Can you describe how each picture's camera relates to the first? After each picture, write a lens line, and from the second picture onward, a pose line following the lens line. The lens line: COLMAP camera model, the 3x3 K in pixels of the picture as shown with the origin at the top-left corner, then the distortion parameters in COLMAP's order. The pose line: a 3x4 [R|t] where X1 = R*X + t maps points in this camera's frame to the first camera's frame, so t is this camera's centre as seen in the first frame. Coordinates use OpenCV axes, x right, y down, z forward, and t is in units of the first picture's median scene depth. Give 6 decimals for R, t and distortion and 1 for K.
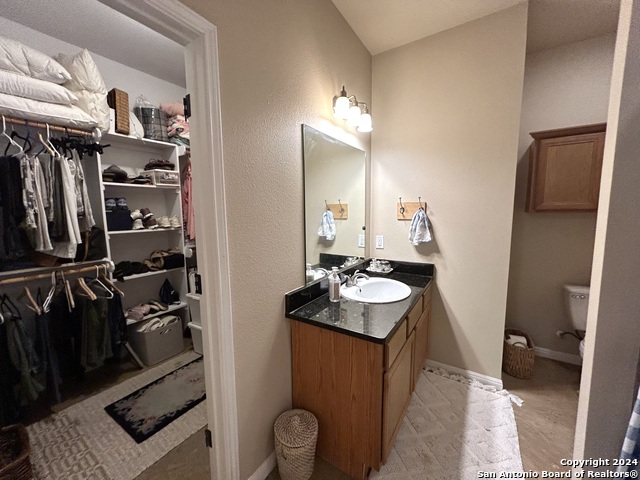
lens RADIAL K [[256.7, 0, 317.8], [0, 256.7, 239.6], [0, 0, 1]] dist [0.003534, -0.001019]
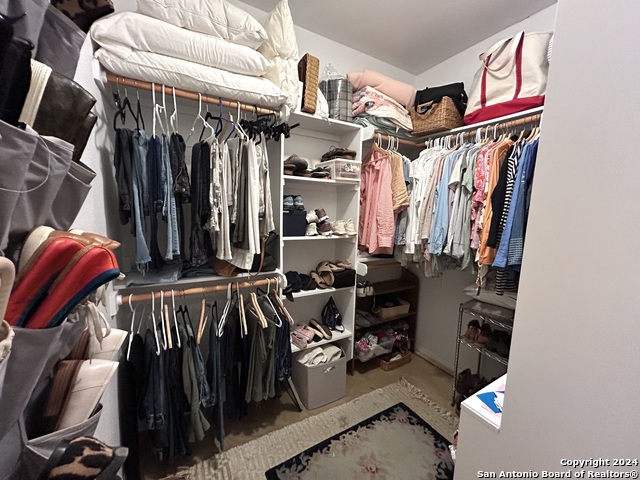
lens RADIAL K [[256.7, 0, 319.4], [0, 256.7, 241.0], [0, 0, 1]] dist [0.003534, -0.001019]
pose [[0.893997, 0.092039, -0.438519, -0.369955], [-0.089216, 0.995644, 0.027088, -0.051940], [0.439102, 0.014906, 0.898314, 0.337188]]
